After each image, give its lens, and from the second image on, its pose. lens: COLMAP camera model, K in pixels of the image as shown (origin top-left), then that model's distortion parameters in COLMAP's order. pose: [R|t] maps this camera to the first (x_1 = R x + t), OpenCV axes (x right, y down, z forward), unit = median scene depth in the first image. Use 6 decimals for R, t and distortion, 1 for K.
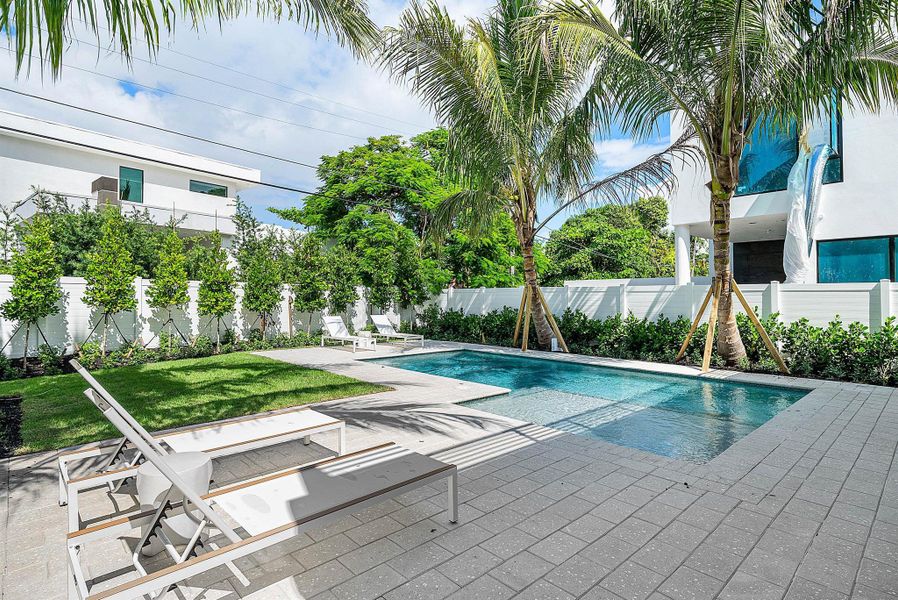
lens RADIAL K [[451.7, 0, 449.0], [0, 451.7, 300.0], [0, 0, 1]] dist [0.004416, 0.000688]
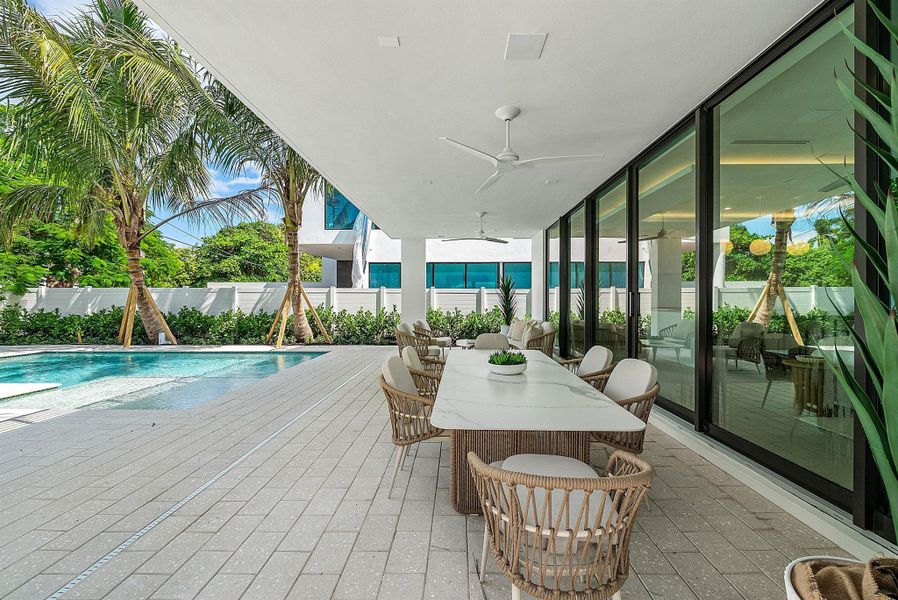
lens RADIAL K [[349.7, 0, 452.1], [0, 349.7, 303.2], [0, 0, 1]] dist [0.001676, 0.000165]
pose [[0.697438, -0.014858, 0.716491, 0.105271], [0.006250, 0.999873, 0.014652, 0.001342], [-0.716617, -0.005741, 0.697443, -0.127163]]
